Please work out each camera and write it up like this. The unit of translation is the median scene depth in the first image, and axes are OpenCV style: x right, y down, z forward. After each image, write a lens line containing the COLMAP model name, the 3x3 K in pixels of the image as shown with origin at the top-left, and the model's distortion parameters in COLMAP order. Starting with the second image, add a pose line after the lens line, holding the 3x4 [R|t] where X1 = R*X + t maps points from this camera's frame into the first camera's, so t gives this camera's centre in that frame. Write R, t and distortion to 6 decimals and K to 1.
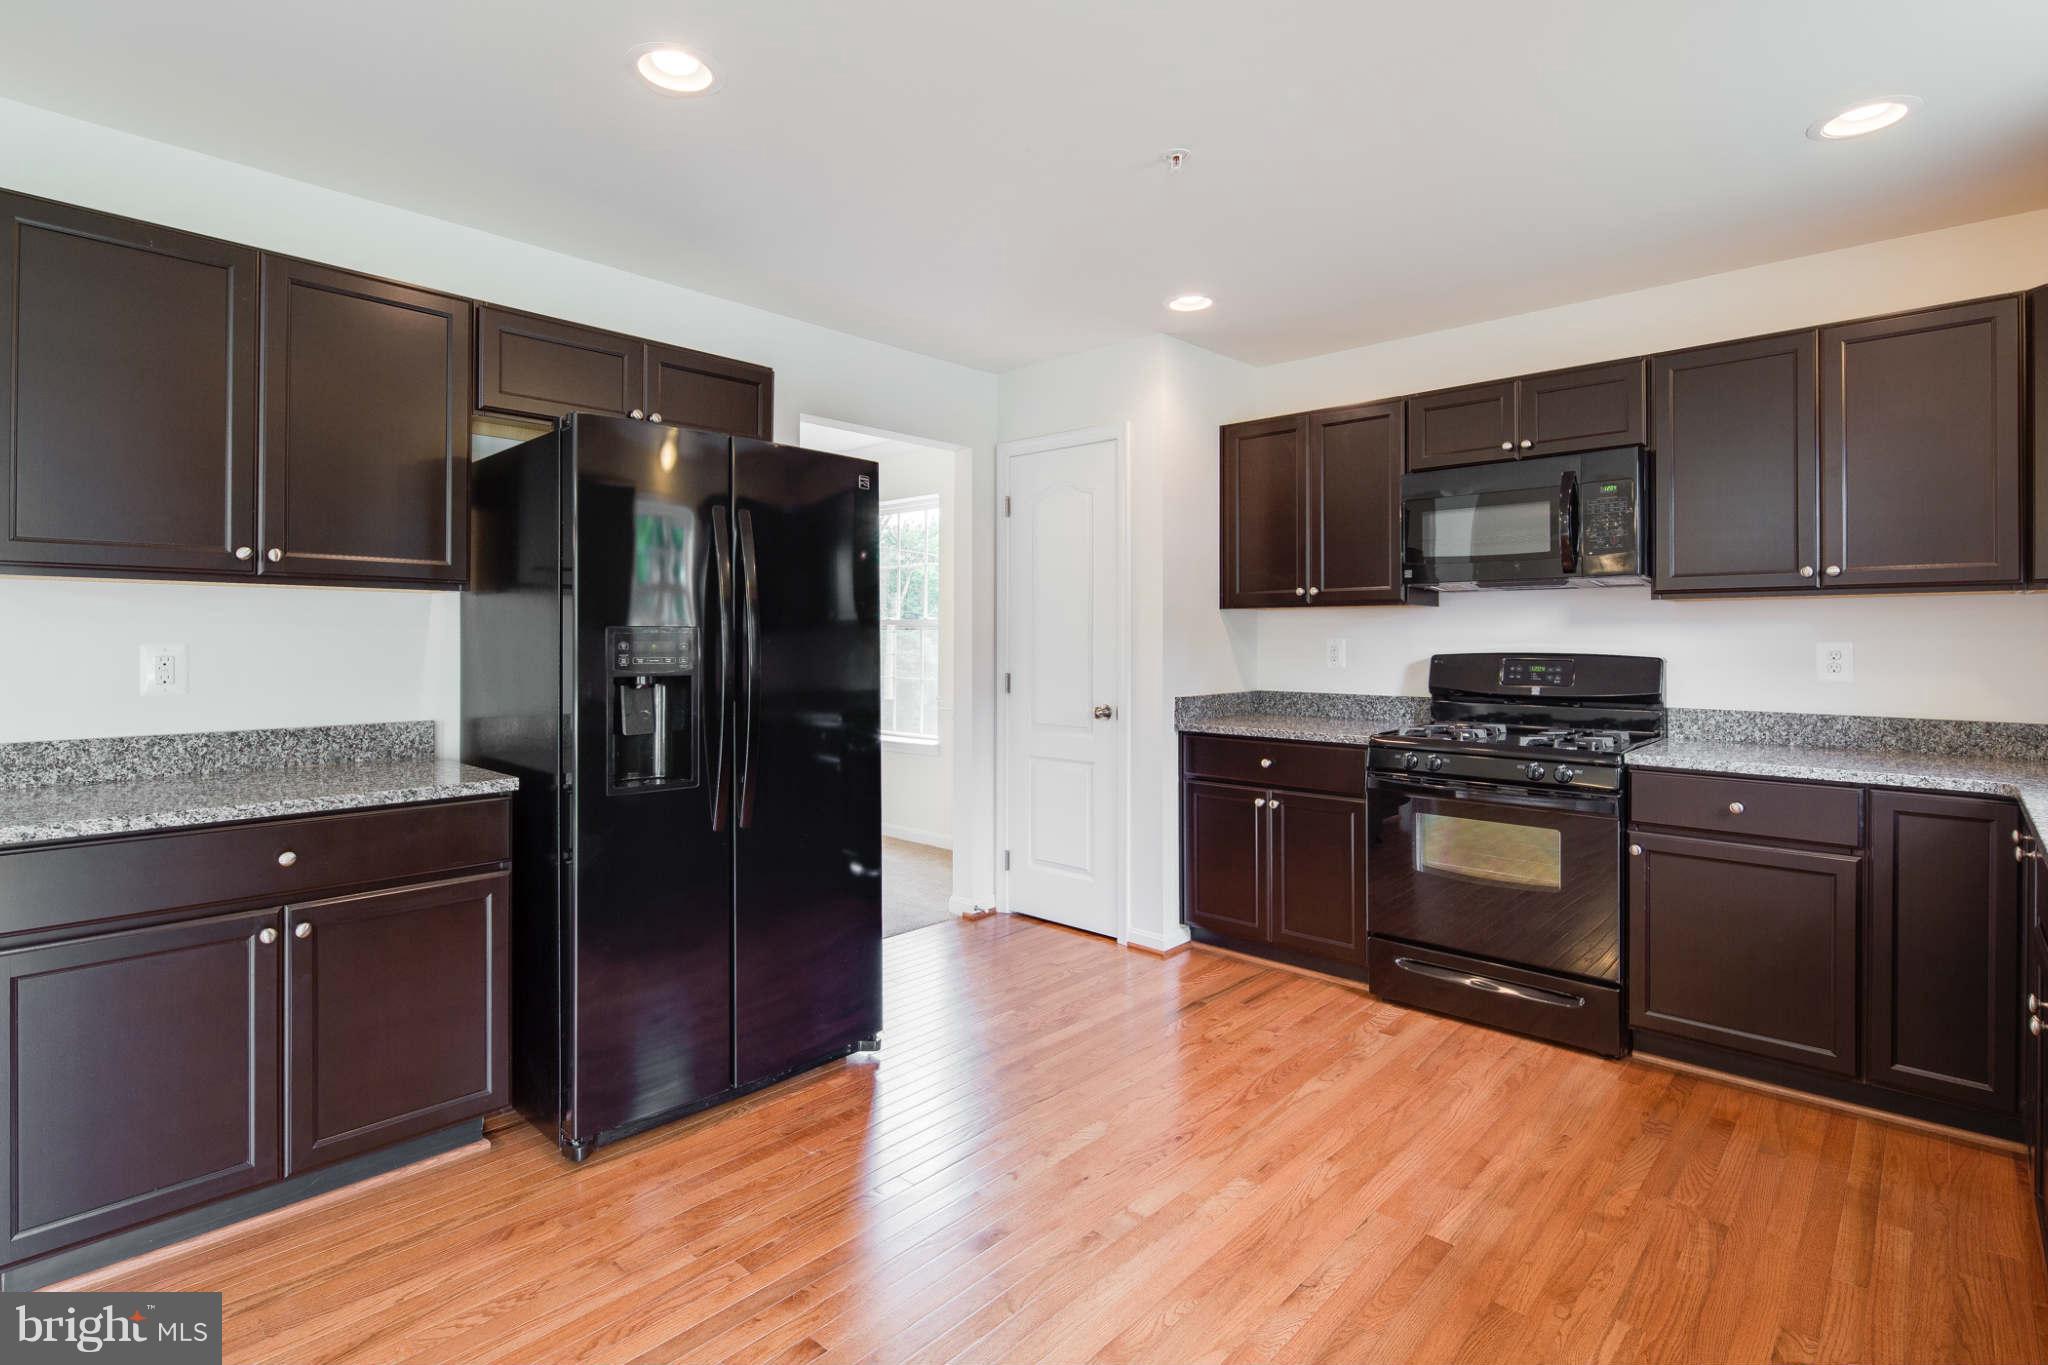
lens RADIAL K [[992.6, 0, 1020.6], [0, 992.6, 636.0], [0, 0, 1]] dist [0.001175, 0.000262]
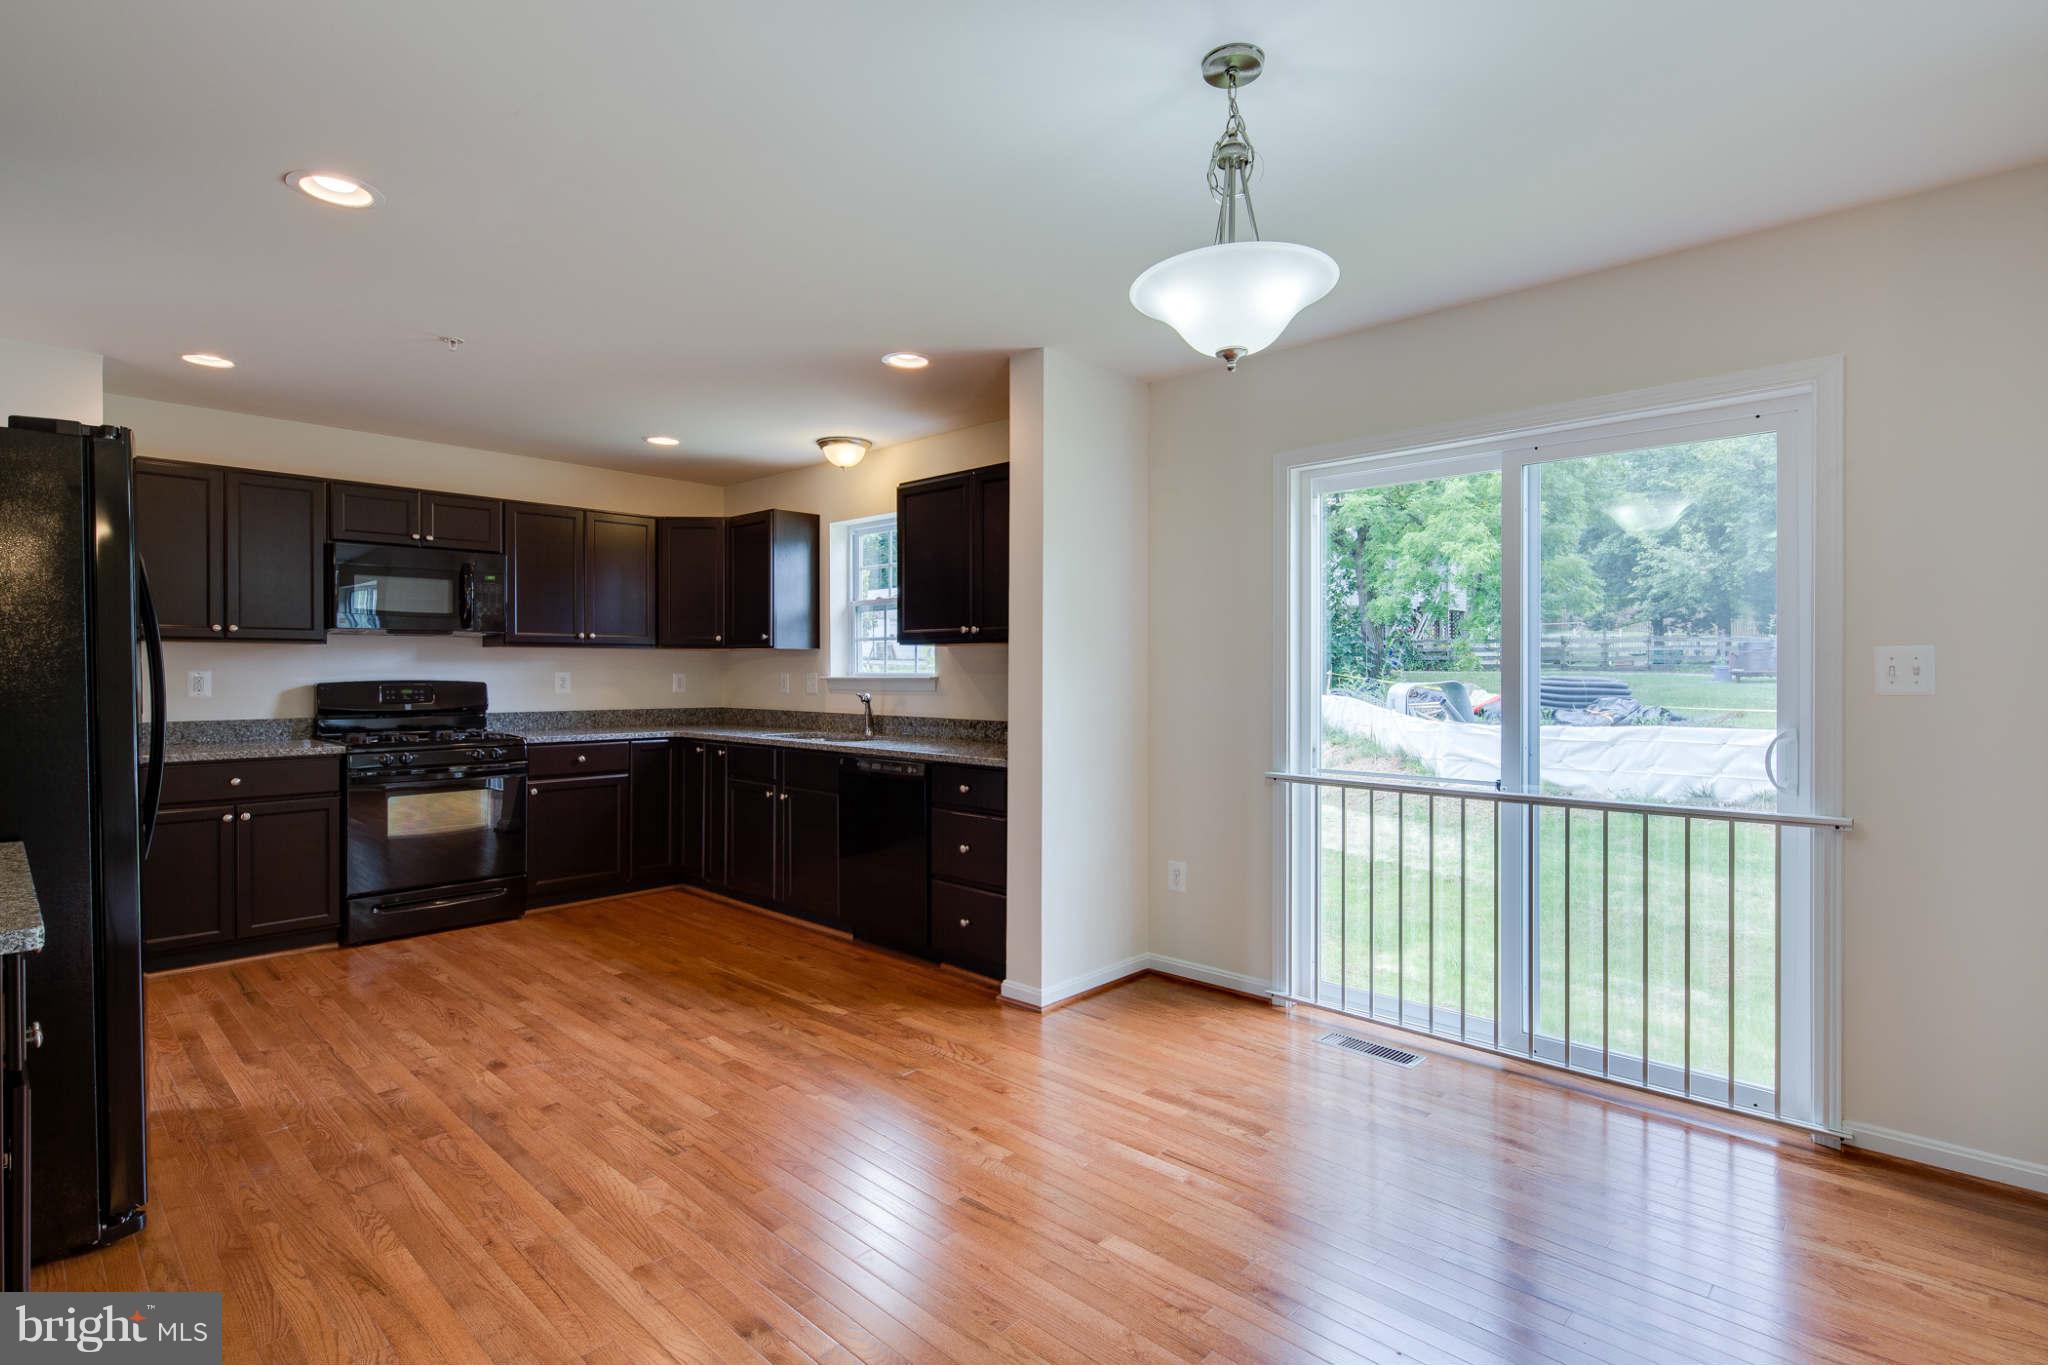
lens RADIAL K [[977.1, 0, 1010.7], [0, 977.1, 673.6], [0, 0, 1]] dist [0.004730, 0.000299]
pose [[0.010711, 0.000596, 0.999942, -1.110399], [0.001437, 0.999999, -0.000611, 0.011498], [-0.999942, 0.001444, 0.010710, 0.149389]]
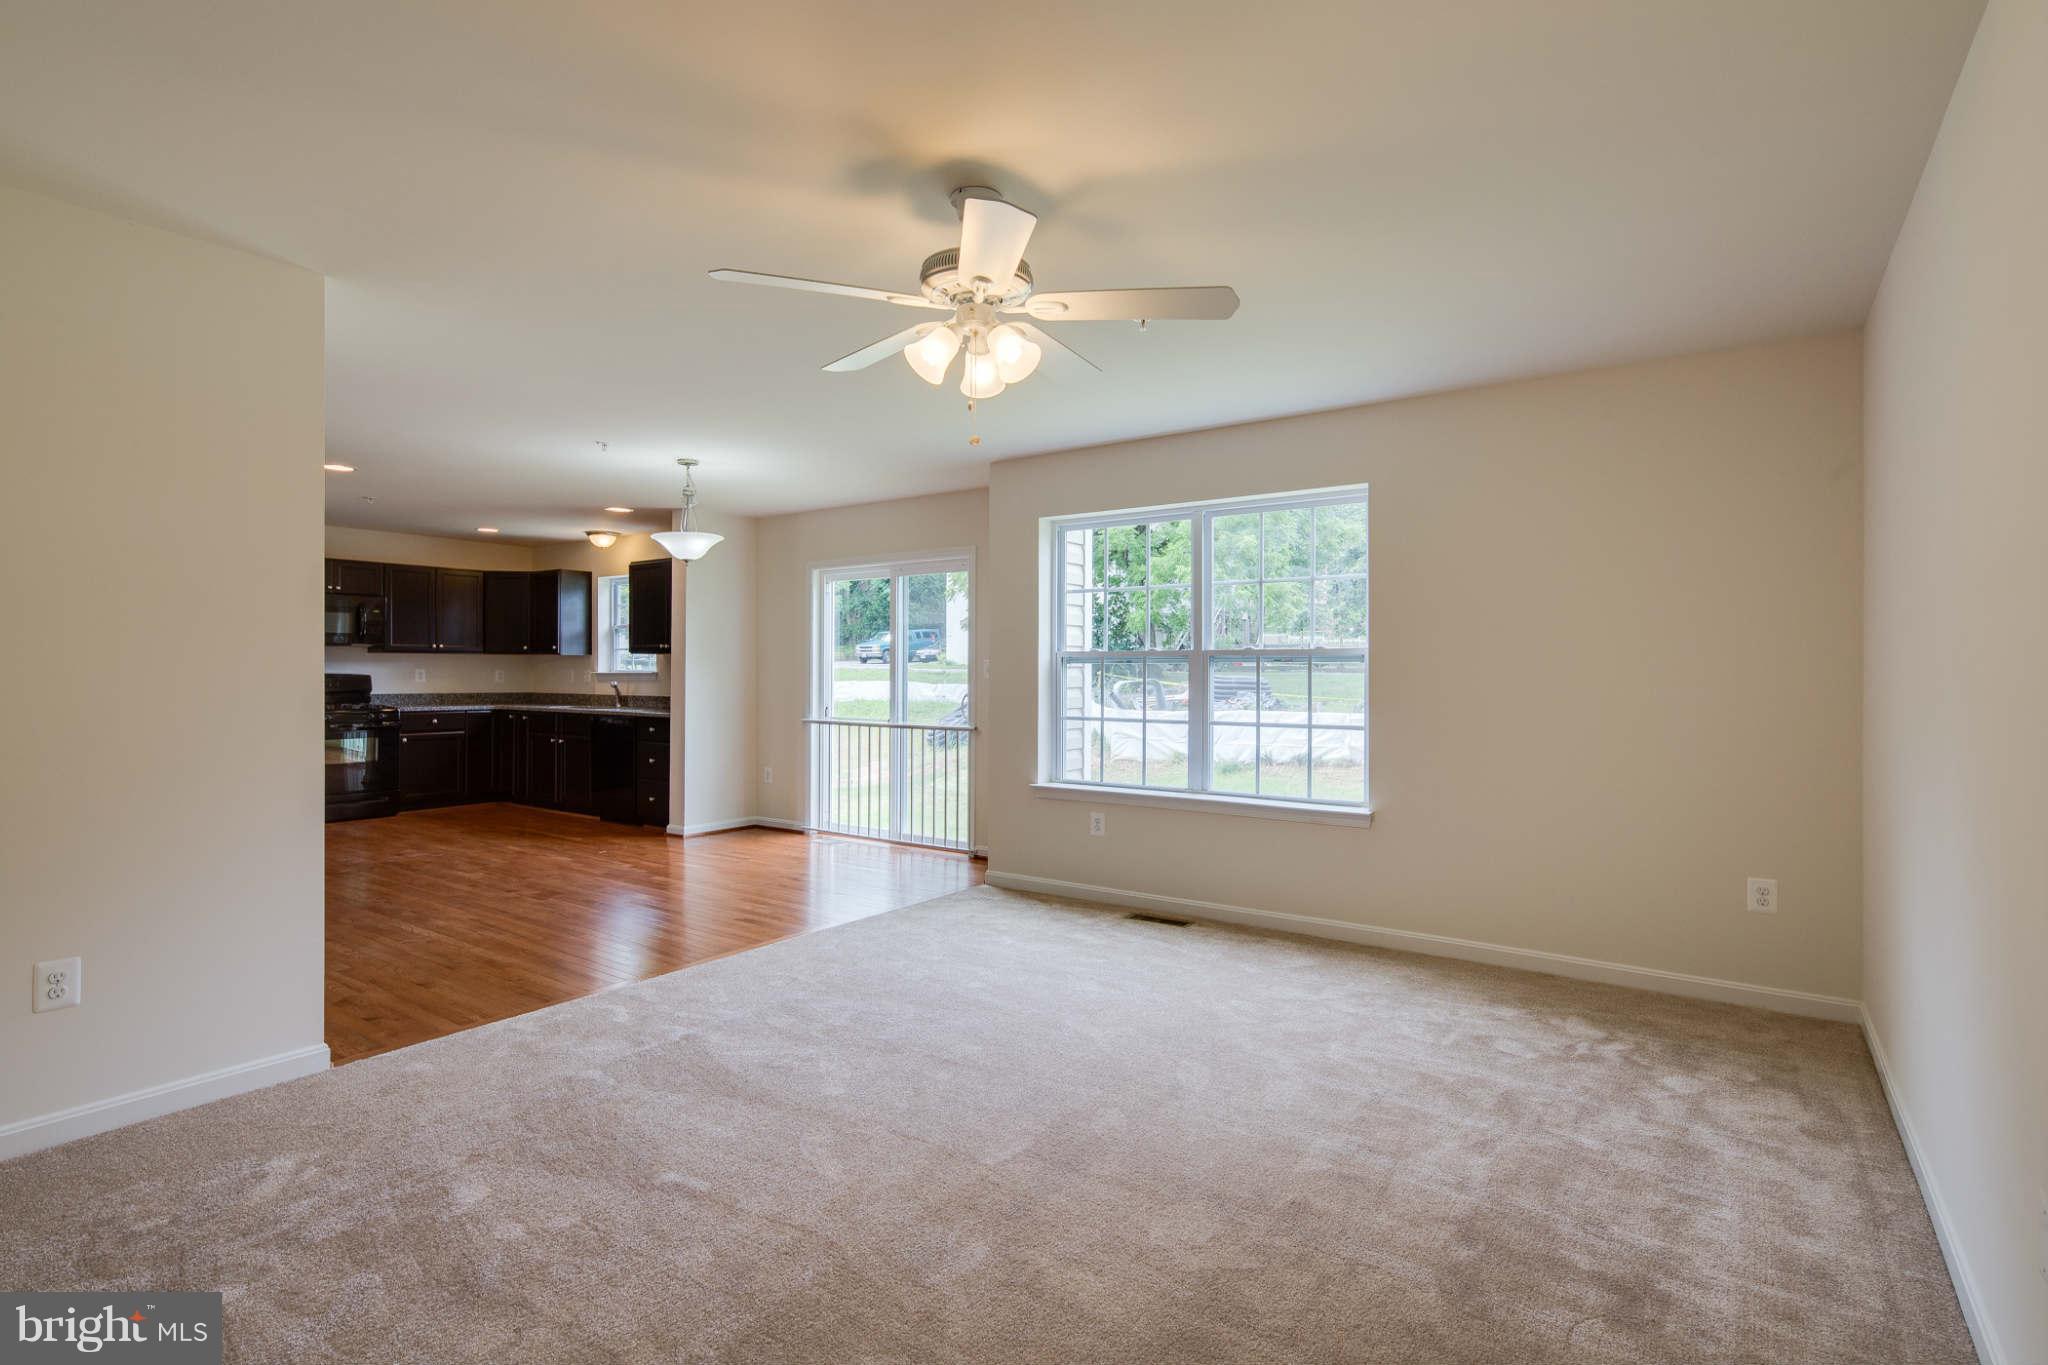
lens RADIAL K [[977.1, 0, 1010.7], [0, 977.1, 673.6], [0, 0, 1]] dist [0.004730, 0.000299]
pose [[-0.126565, 0.001459, 0.991957, -2.487417], [-0.000214, 0.999999, -0.001499, 0.024986], [-0.991958, -0.000402, -0.126565, -0.399941]]
